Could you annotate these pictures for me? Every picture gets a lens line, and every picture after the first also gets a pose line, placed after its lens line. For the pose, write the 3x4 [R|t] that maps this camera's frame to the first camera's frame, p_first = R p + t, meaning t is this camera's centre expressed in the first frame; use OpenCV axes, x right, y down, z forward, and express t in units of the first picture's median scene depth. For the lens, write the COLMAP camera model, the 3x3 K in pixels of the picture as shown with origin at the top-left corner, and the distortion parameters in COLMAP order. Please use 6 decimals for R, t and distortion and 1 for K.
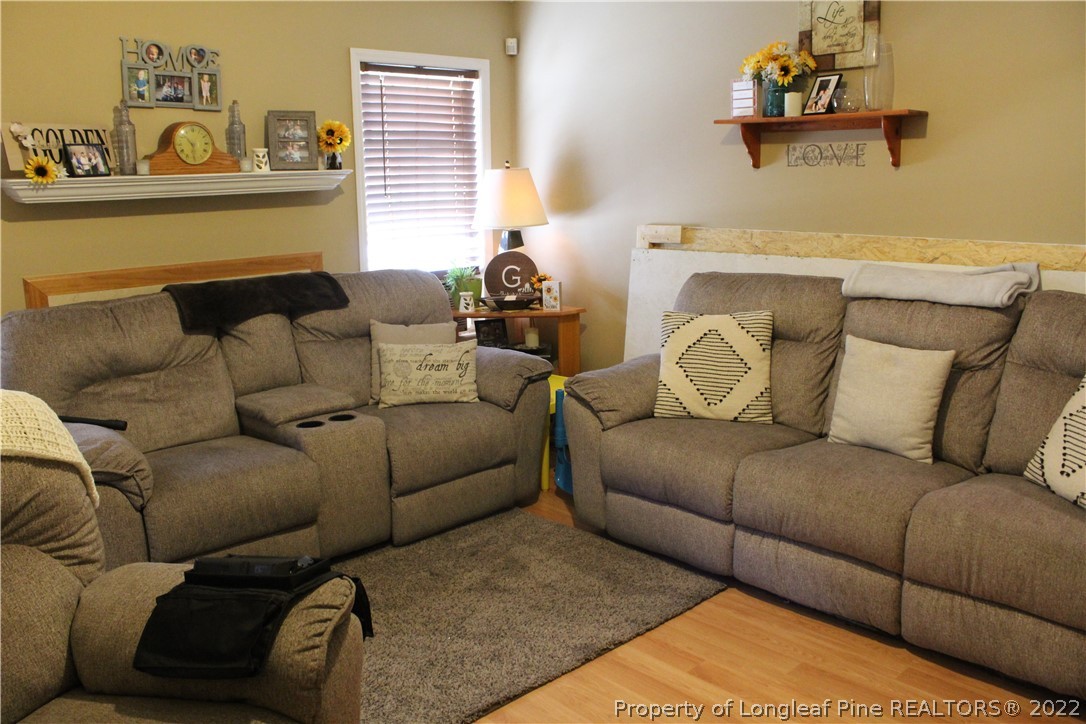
lens RADIAL K [[910.4, 0, 539.8], [0, 910.4, 369.9], [0, 0, 1]] dist [-0.161326, 0.148935]
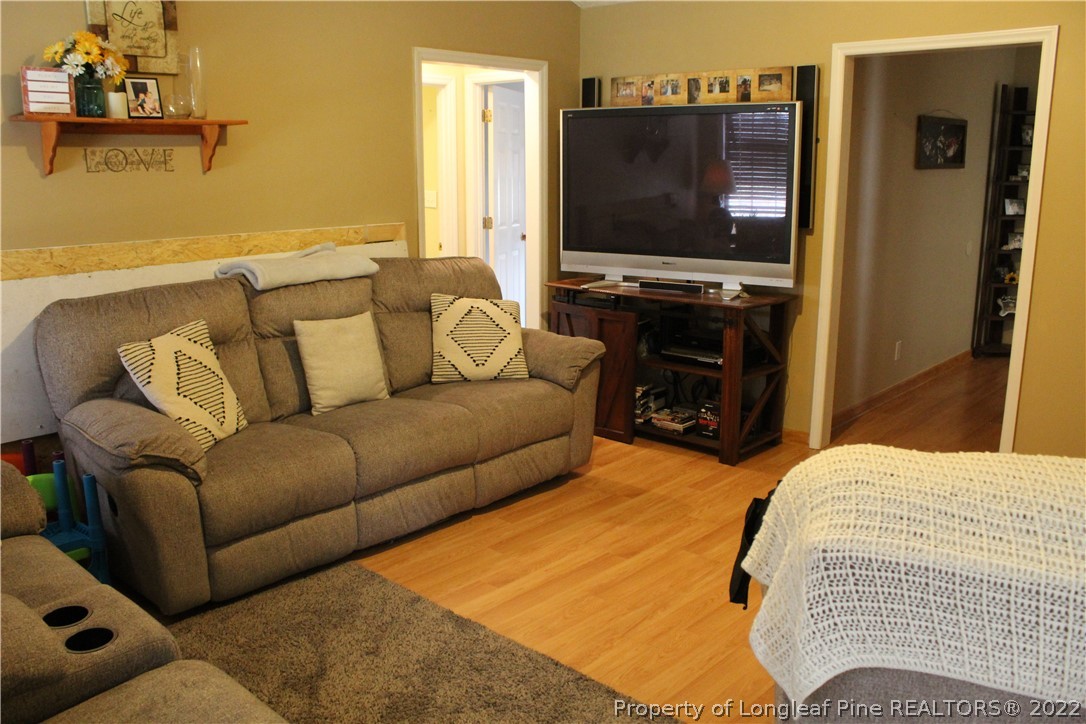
lens RADIAL K [[910.4, 0, 539.8], [0, 910.4, 369.9], [0, 0, 1]] dist [-0.161326, 0.148935]
pose [[-0.075388, -0.202464, 0.976384, -0.722821], [0.207731, 0.954498, 0.213965, -0.143674], [-0.975277, 0.218955, -0.029899, 0.679663]]
